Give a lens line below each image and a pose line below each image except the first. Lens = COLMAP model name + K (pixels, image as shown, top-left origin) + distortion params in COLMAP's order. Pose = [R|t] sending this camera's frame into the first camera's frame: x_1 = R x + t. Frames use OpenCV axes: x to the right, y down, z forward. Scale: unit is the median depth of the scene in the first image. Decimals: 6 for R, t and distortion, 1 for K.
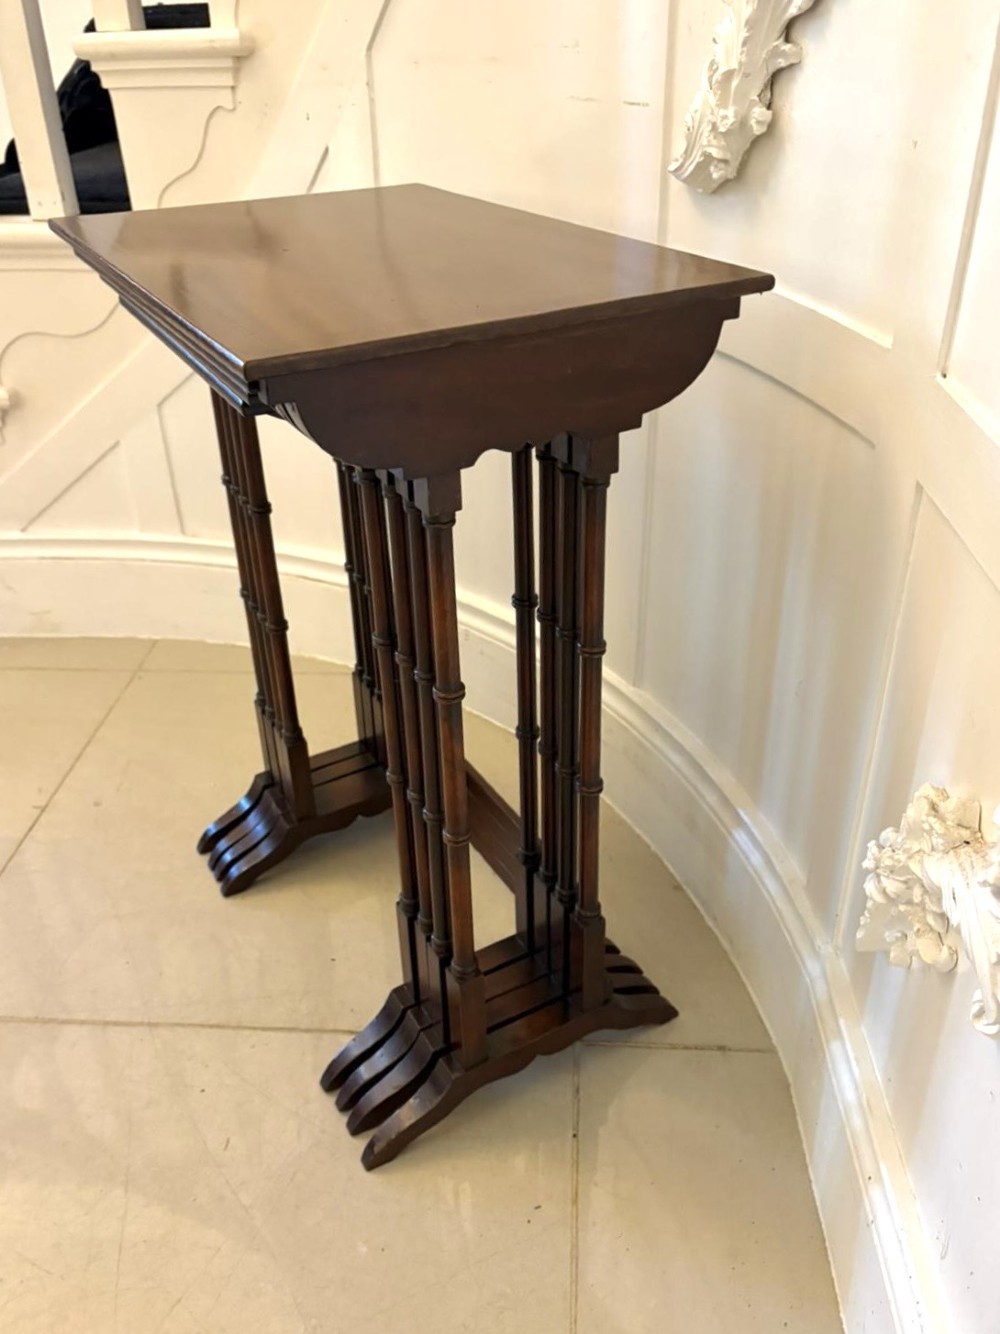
lens RADIAL K [[1120.7, 0, 500.0], [0, 1120.7, 667.0], [0, 0, 1]] dist [0.000387, -0.000793]
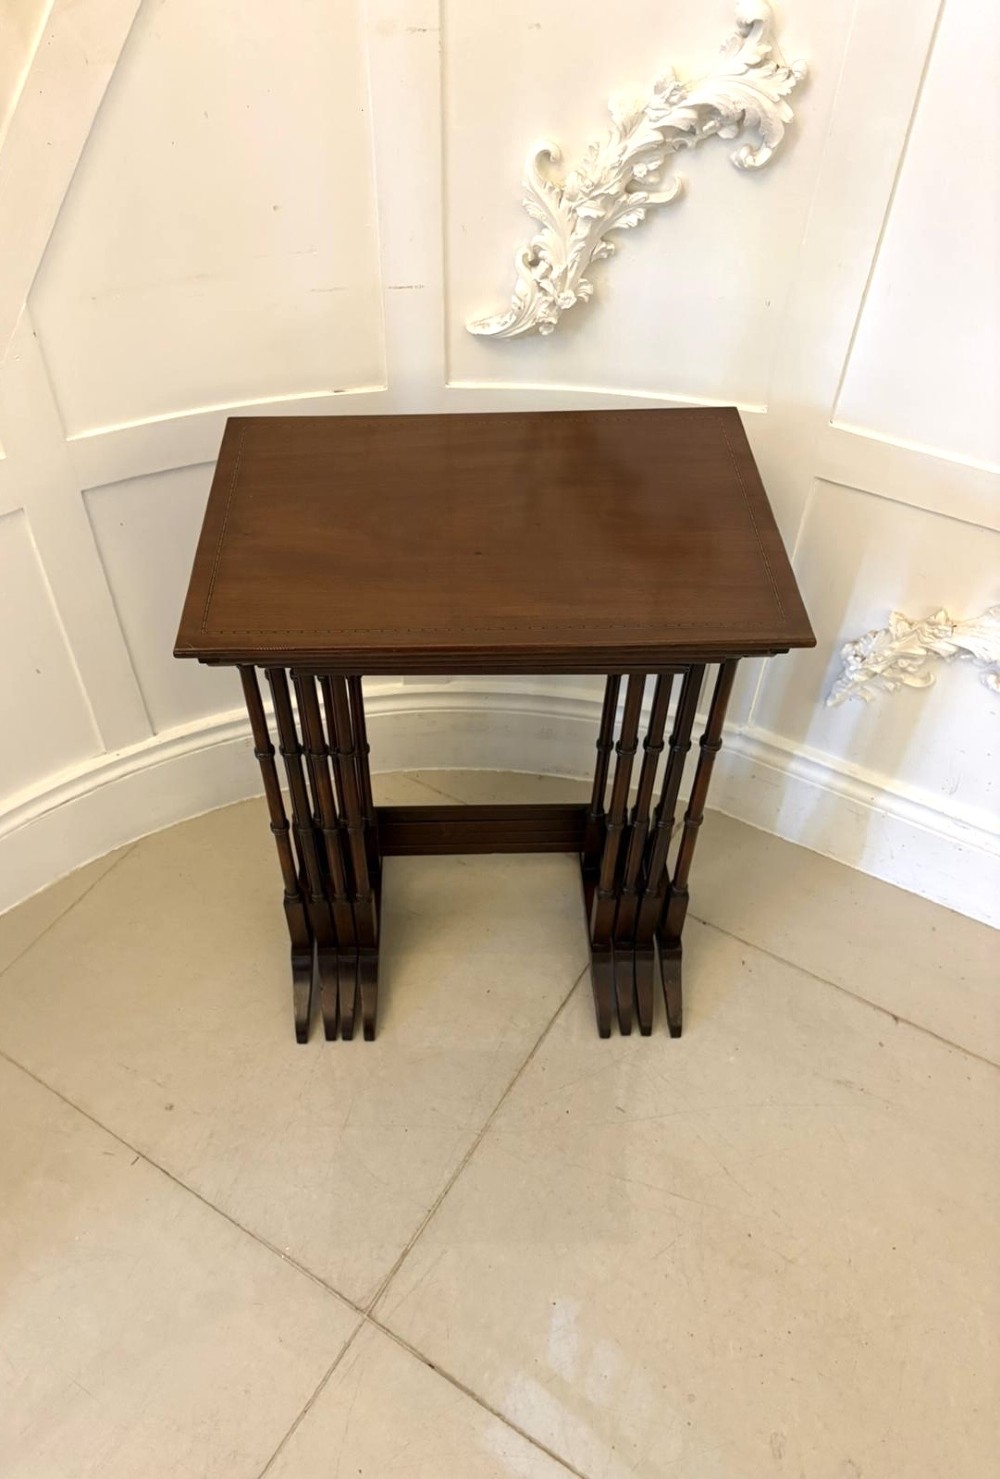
lens RADIAL K [[1142.6, 0, 443.3], [0, 1142.6, 733.0], [0, 0, 1]] dist [0.002823, 0.075652]
pose [[0.488100, -0.628885, 0.605196, -0.823015], [0.458857, 0.774745, 0.434995, -0.589247], [-0.742434, 0.065378, 0.666721, 0.164013]]
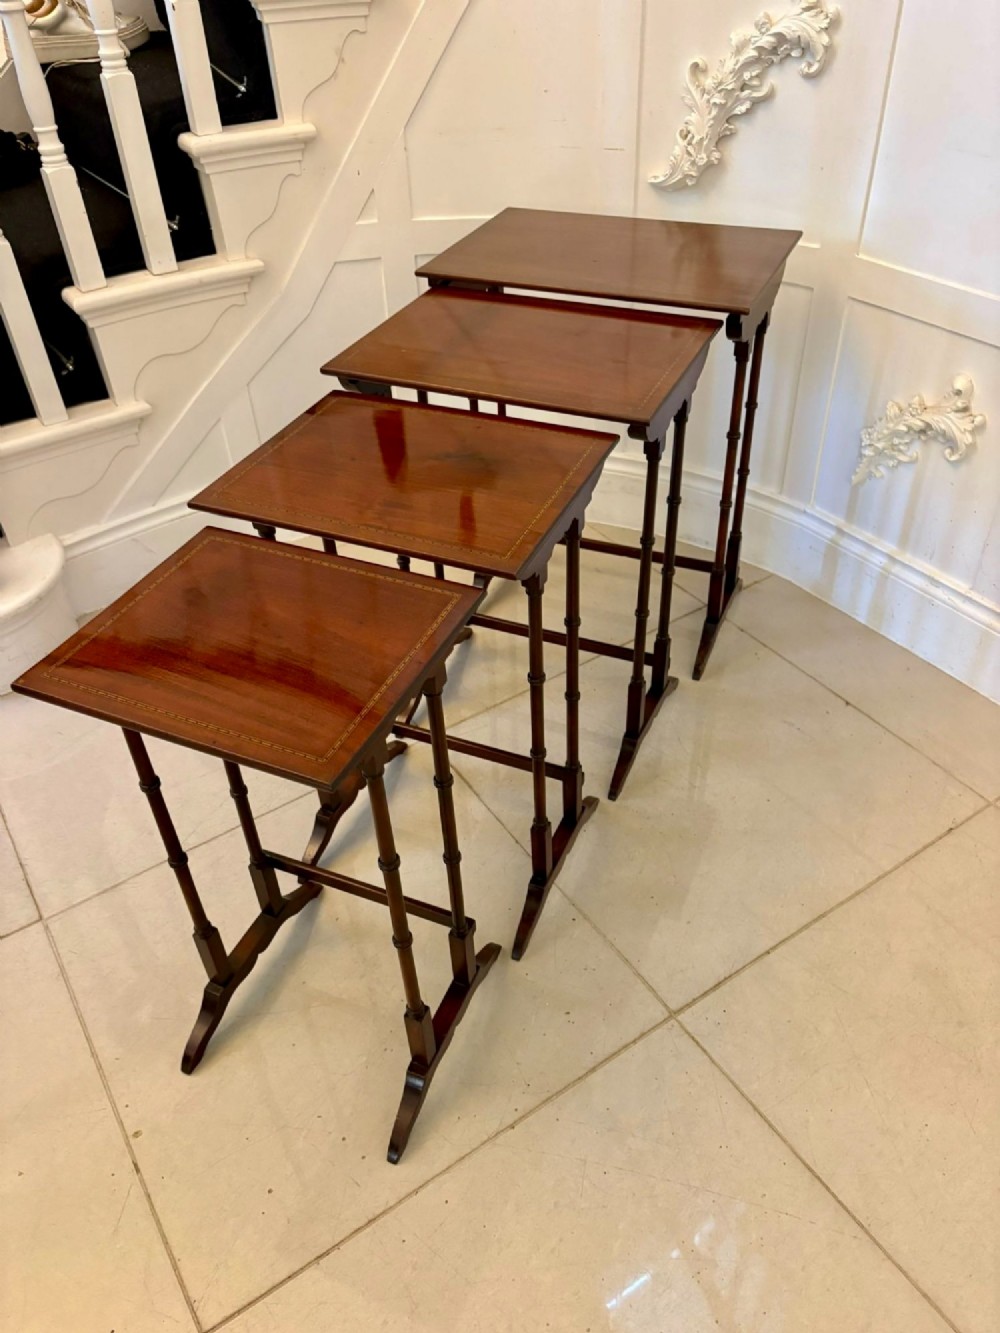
lens RADIAL K [[1016.7, 0, 500.0], [0, 1016.7, 671.7], [0, 0, 1]] dist [0.039620, -0.034209]
pose [[0.794380, -0.396718, 0.459974, -1.153091], [0.335400, 0.917827, 0.212367, -0.089813], [-0.506426, -0.014425, 0.862163, -0.459844]]
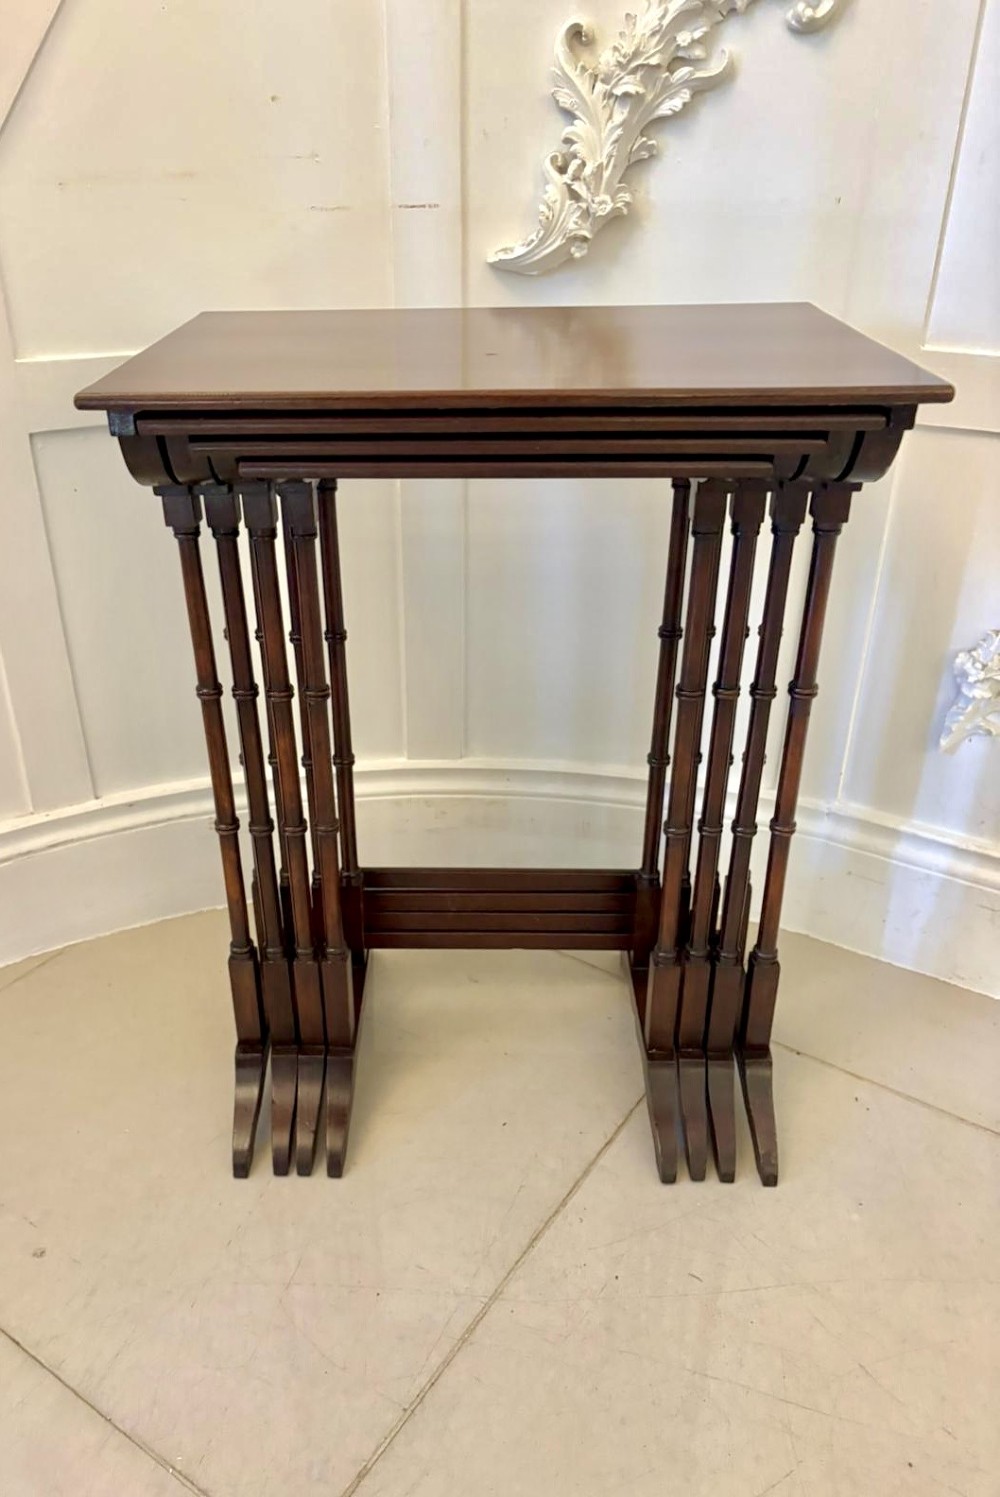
lens RADIAL K [[1167.1, 0, 440.1], [0, 1167.1, 757.9], [0, 0, 1]] dist [0.025551, -0.004775]
pose [[0.523283, -0.401238, 0.751787, -0.828078], [0.445992, 0.880692, 0.159603, -0.191652], [-0.726131, 0.251773, 0.639800, 0.369613]]
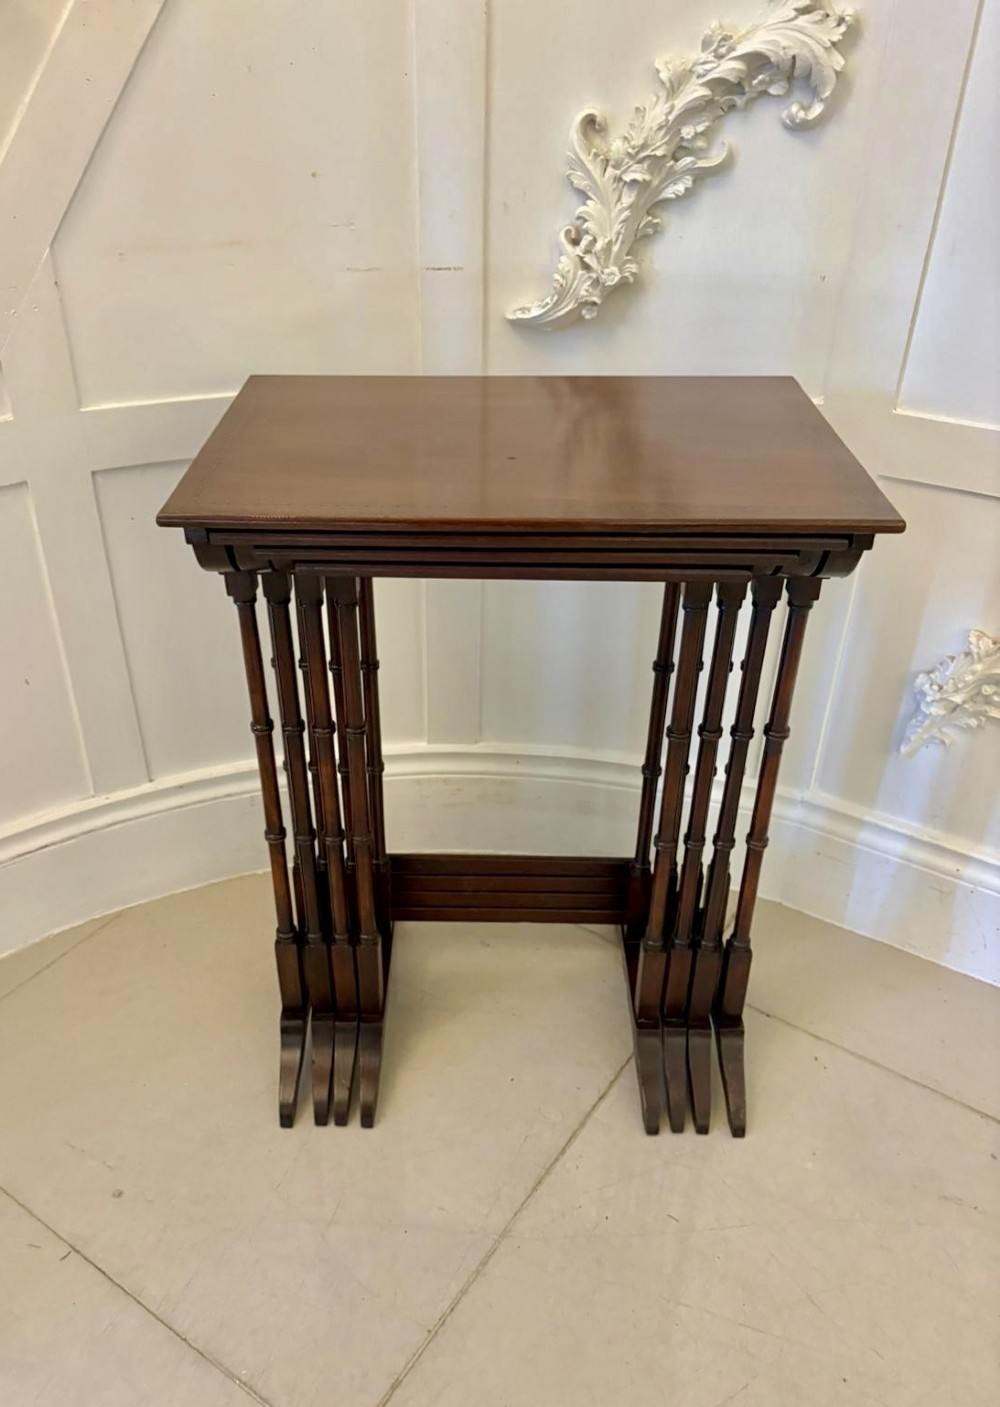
lens RADIAL K [[1133.1, 0, 454.2], [0, 1133.1, 727.9], [0, 0, 1]] dist [0.024581, 0.011186]
pose [[0.520689, -0.452503, 0.723965, -0.861606], [0.437709, 0.869547, 0.228689, -0.321101], [-0.733004, 0.197810, 0.650828, 0.286632]]
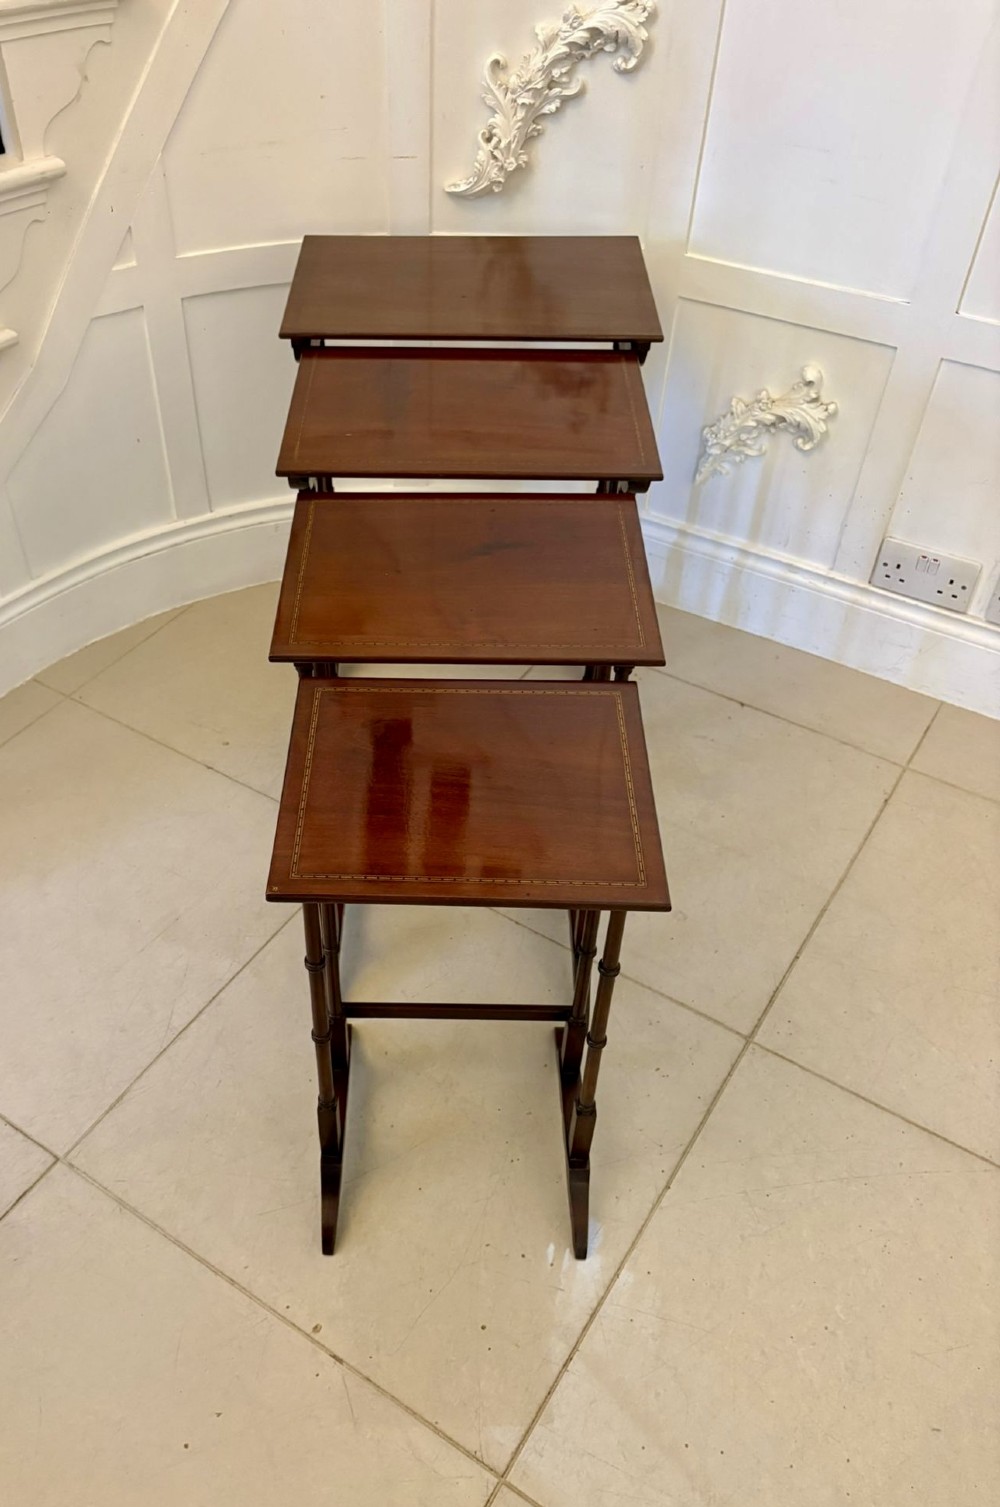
lens RADIAL K [[1217.1, 0, 410.0], [0, 1217.1, 796.4], [0, 0, 1]] dist [0.025224, 0.002386]
pose [[0.505352, -0.595611, 0.624394, -1.574812], [0.444411, 0.799889, 0.403332, -0.428199], [-0.739674, 0.073663, 0.668921, -0.236081]]
